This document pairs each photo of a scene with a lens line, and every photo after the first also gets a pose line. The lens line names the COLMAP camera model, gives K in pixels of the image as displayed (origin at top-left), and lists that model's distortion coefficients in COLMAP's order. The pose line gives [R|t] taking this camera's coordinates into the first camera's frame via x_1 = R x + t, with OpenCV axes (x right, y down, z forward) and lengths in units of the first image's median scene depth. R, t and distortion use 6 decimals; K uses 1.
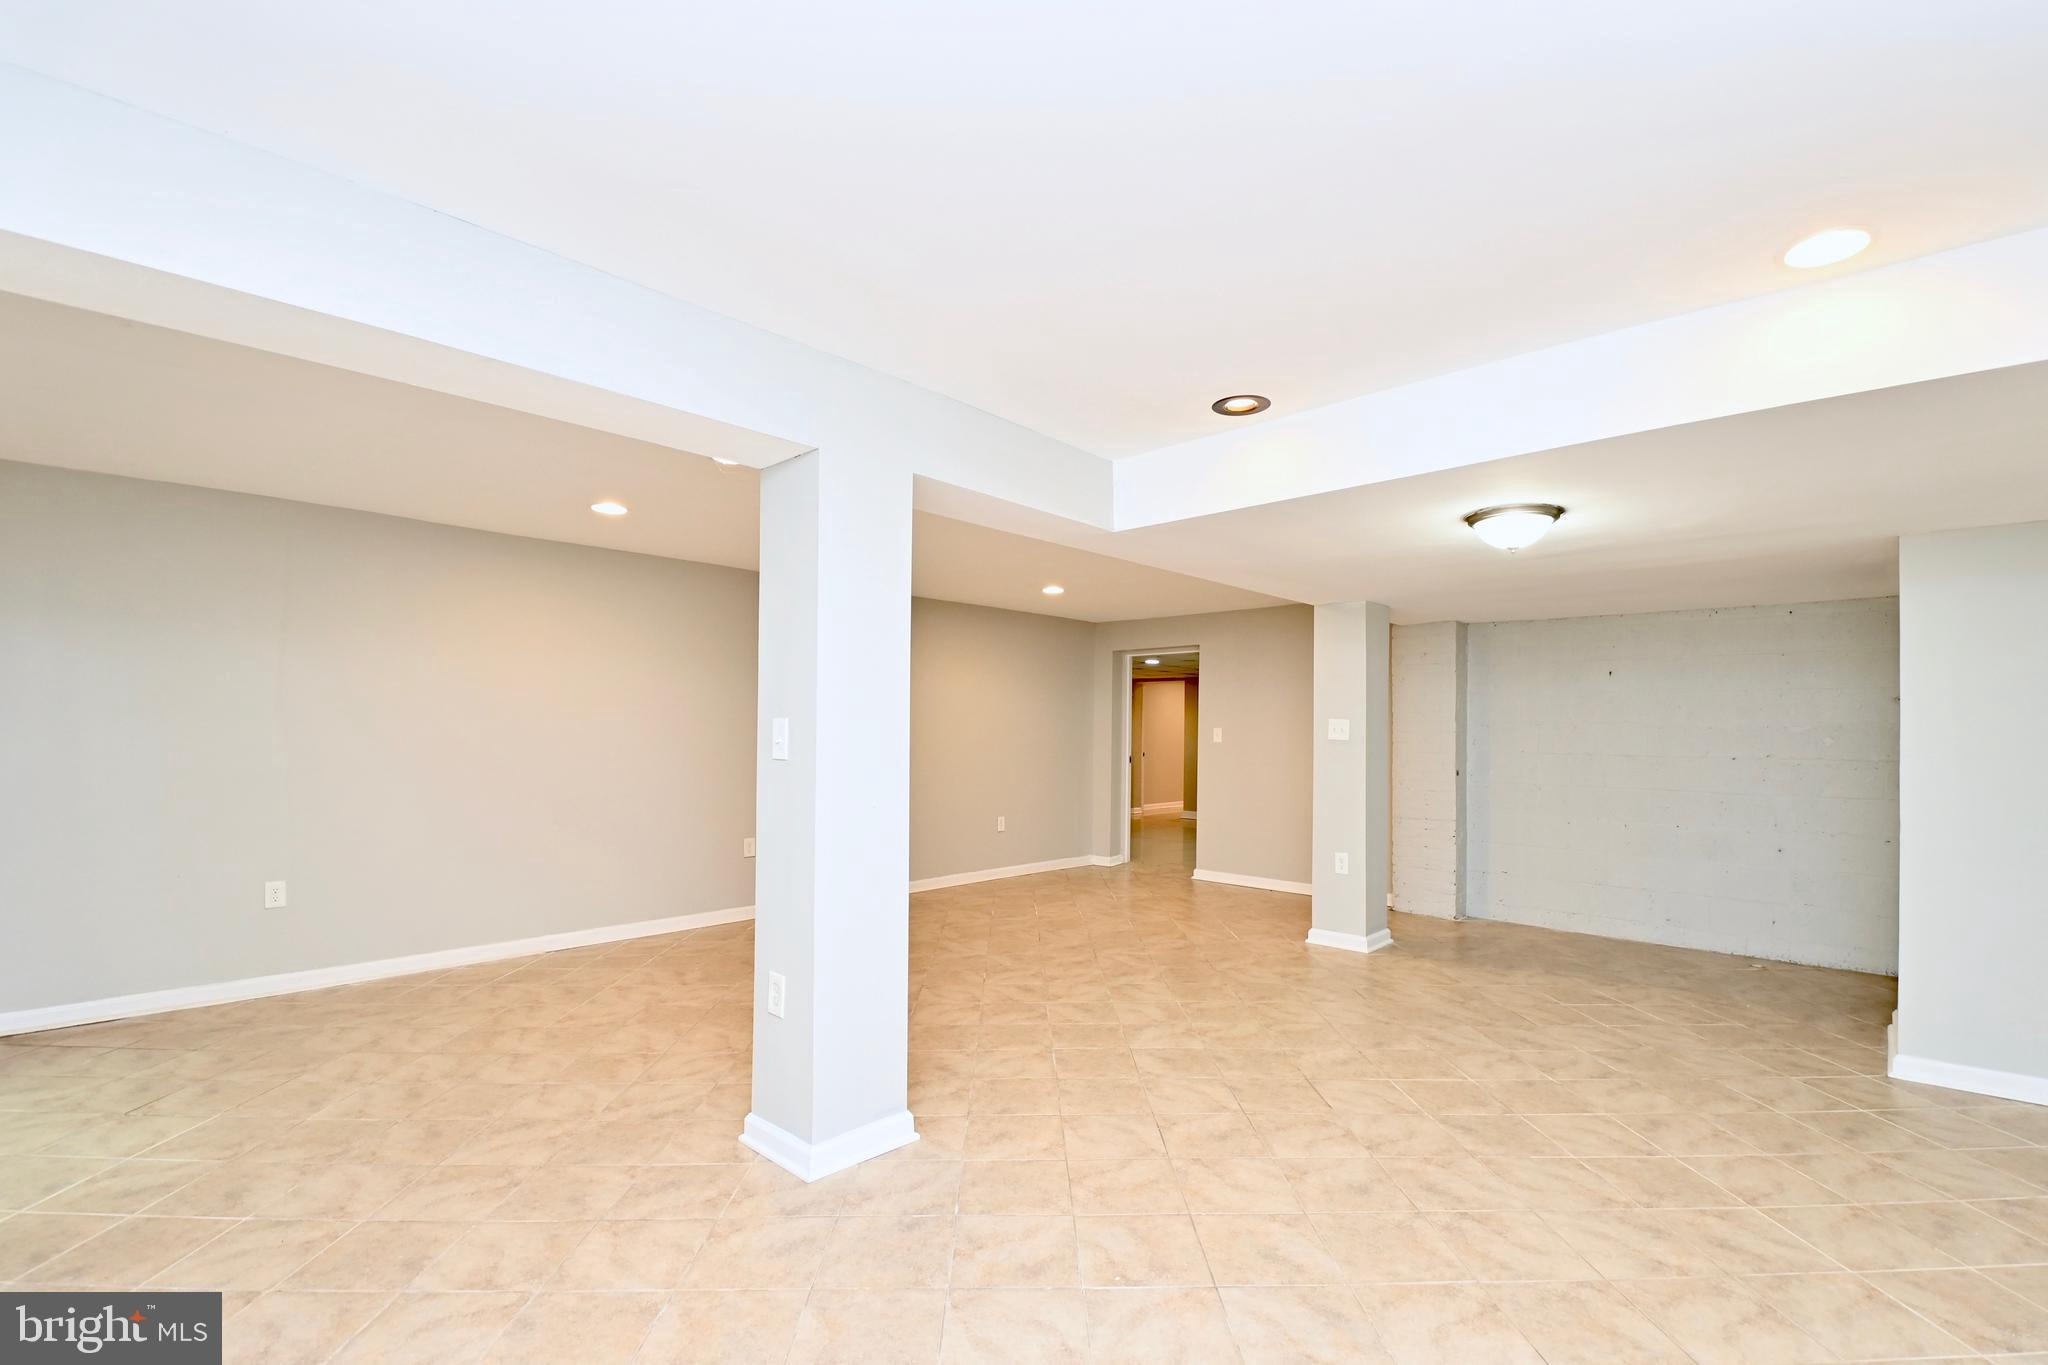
lens RADIAL K [[897.7, 0, 1039.3], [0, 897.7, 721.3], [0, 0, 1]] dist [0.023643, -0.029430]
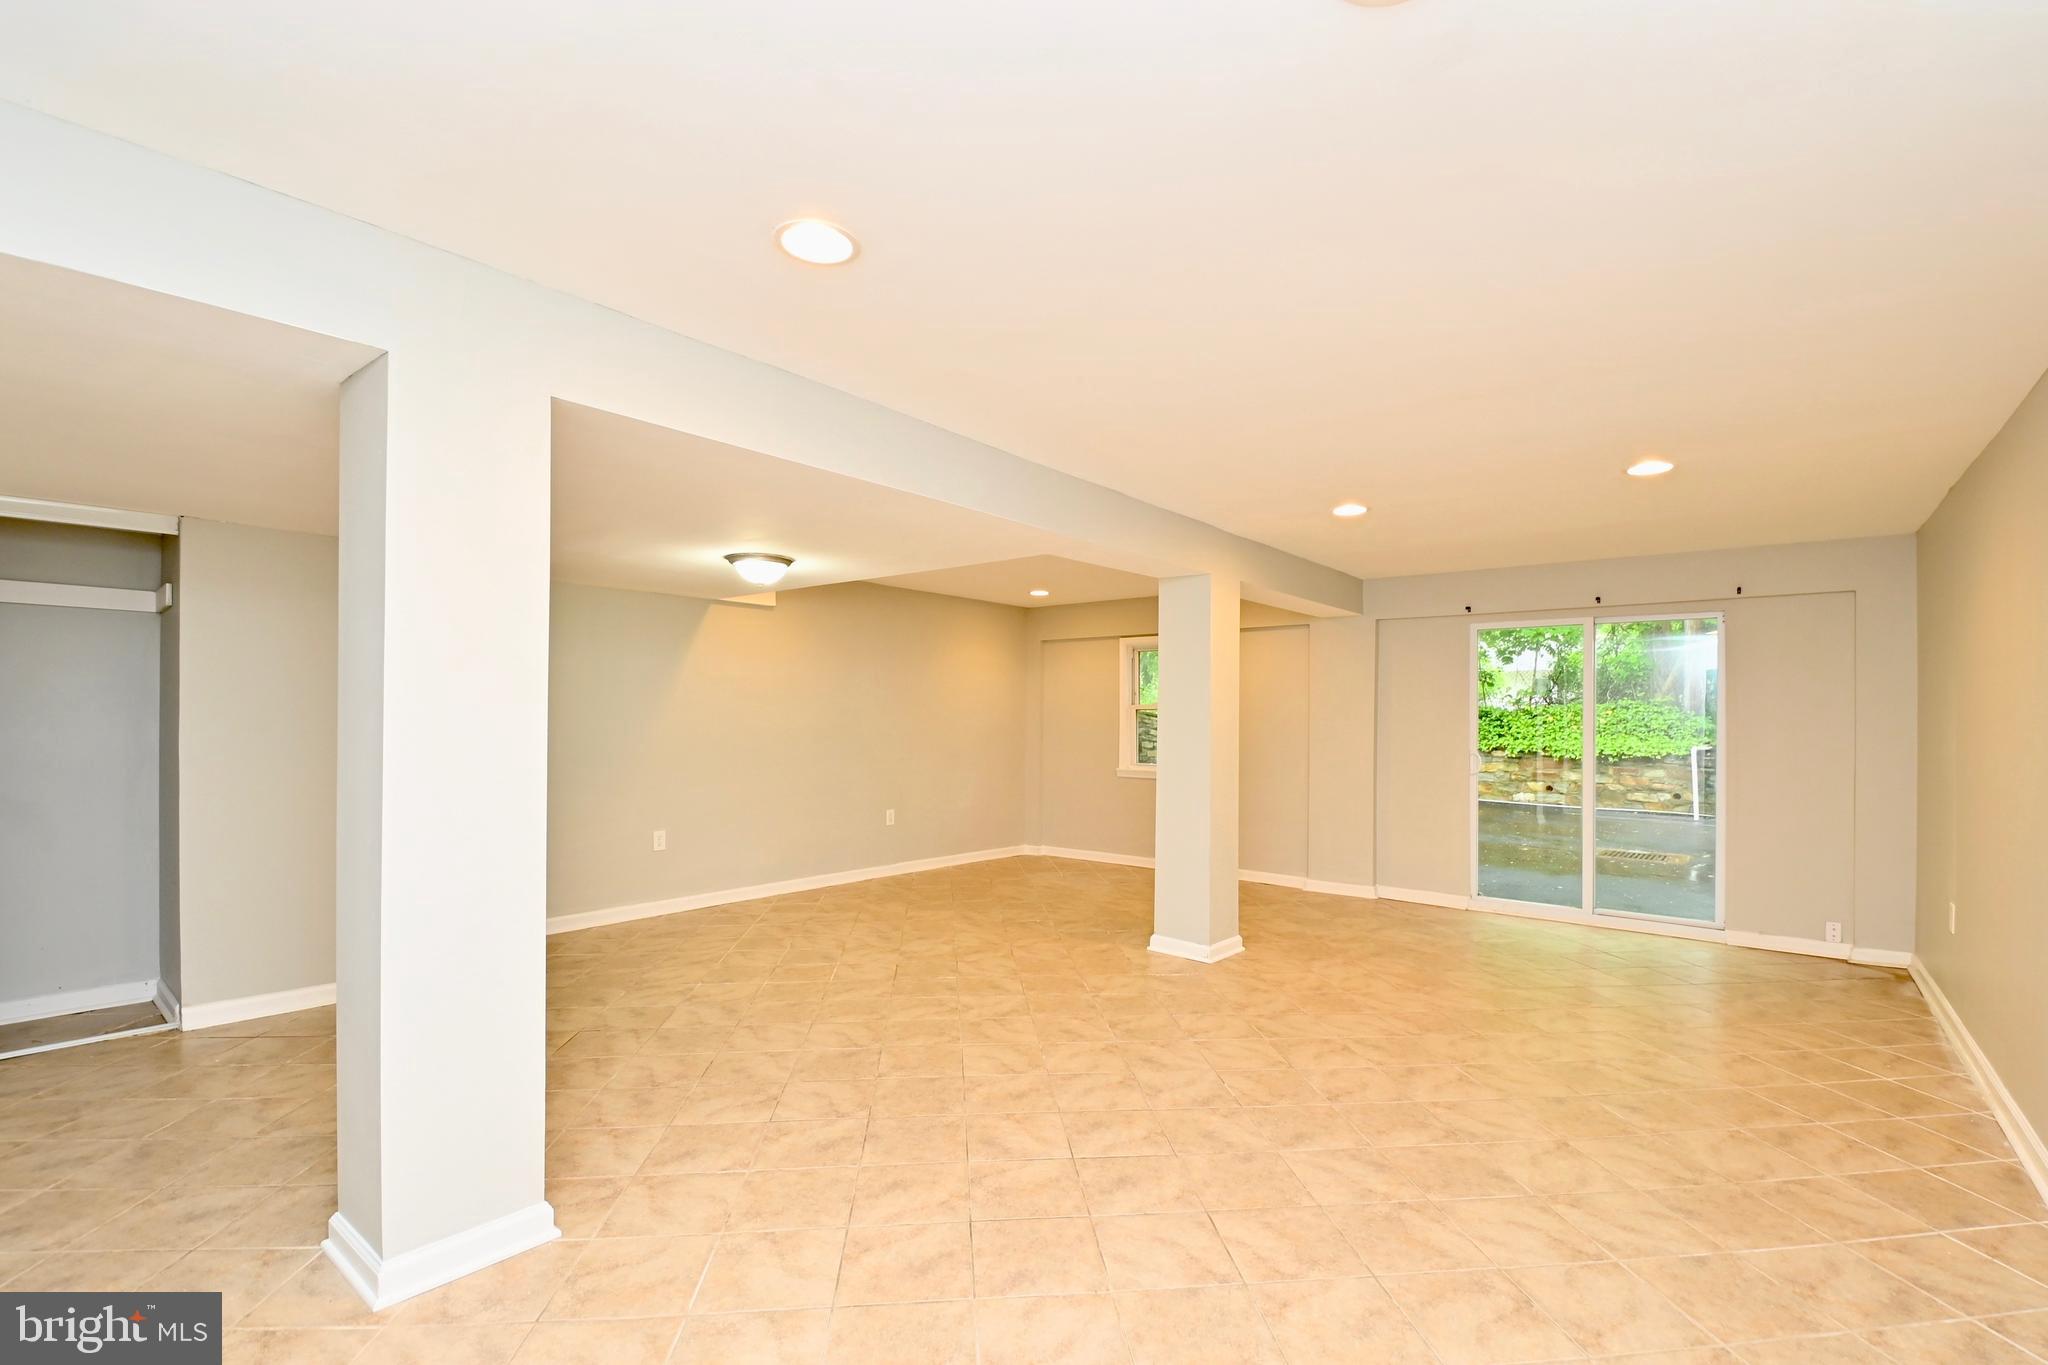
lens RADIAL K [[897.7, 0, 1039.3], [0, 897.7, 721.3], [0, 0, 1]] dist [0.023643, -0.029430]
pose [[-0.996697, -0.019954, -0.078723, 0.172205], [-0.019323, 0.999775, -0.008770, 0.020832], [0.078880, -0.007220, -0.996858, 2.059379]]
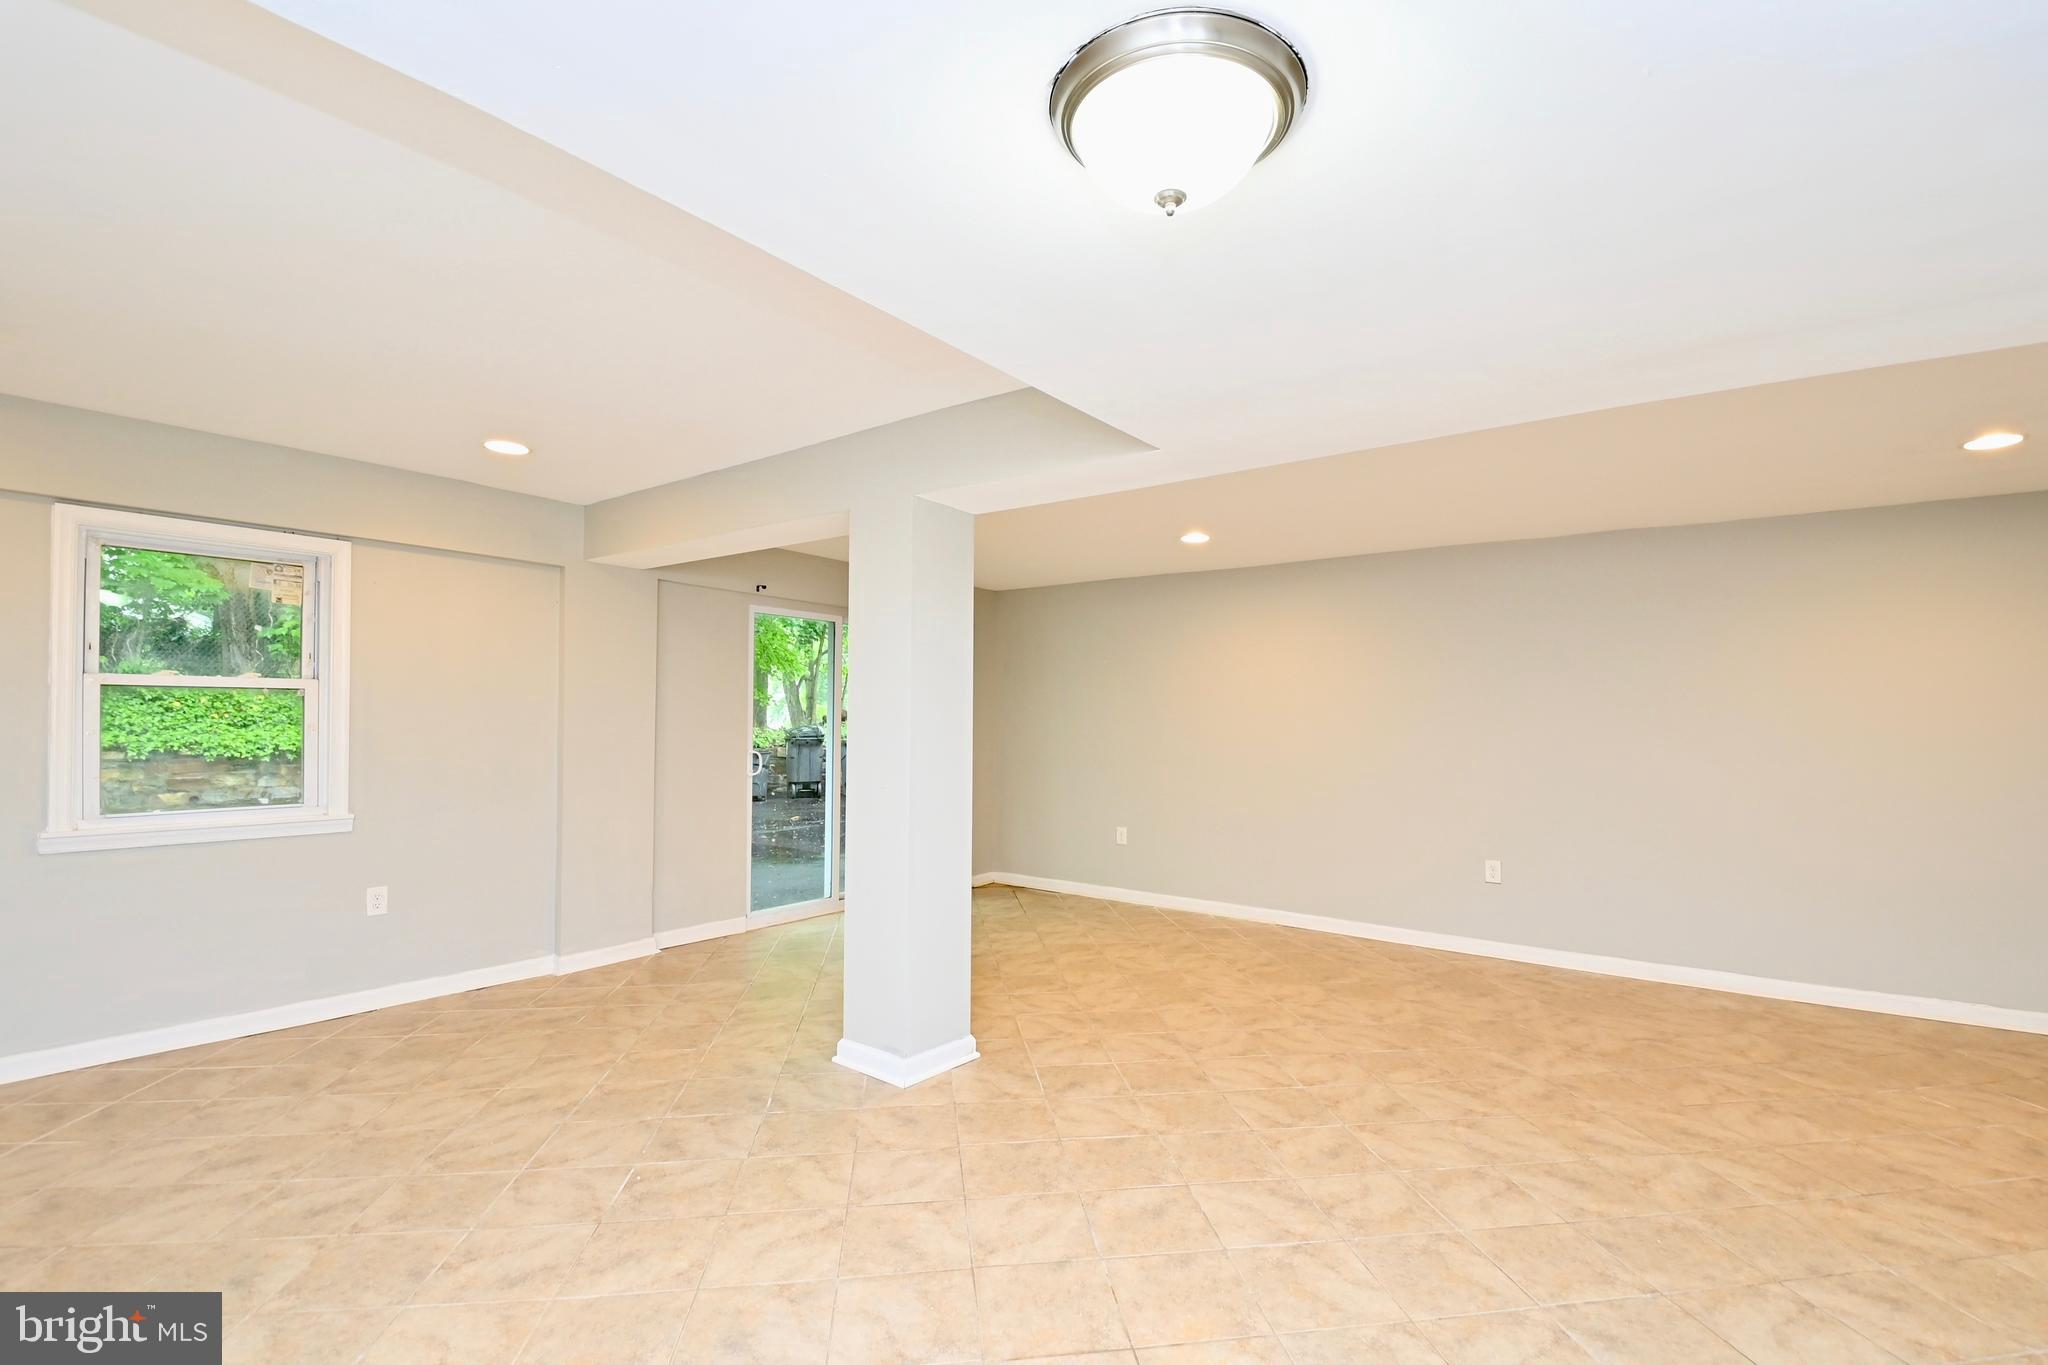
lens RADIAL K [[897.7, 0, 1039.3], [0, 897.7, 721.3], [0, 0, 1]] dist [0.023643, -0.029430]
pose [[0.112782, -0.009011, -0.993579, 0.744617], [0.000488, 0.999959, -0.009014, 0.012631], [0.993620, 0.000532, 0.112782, 0.772954]]
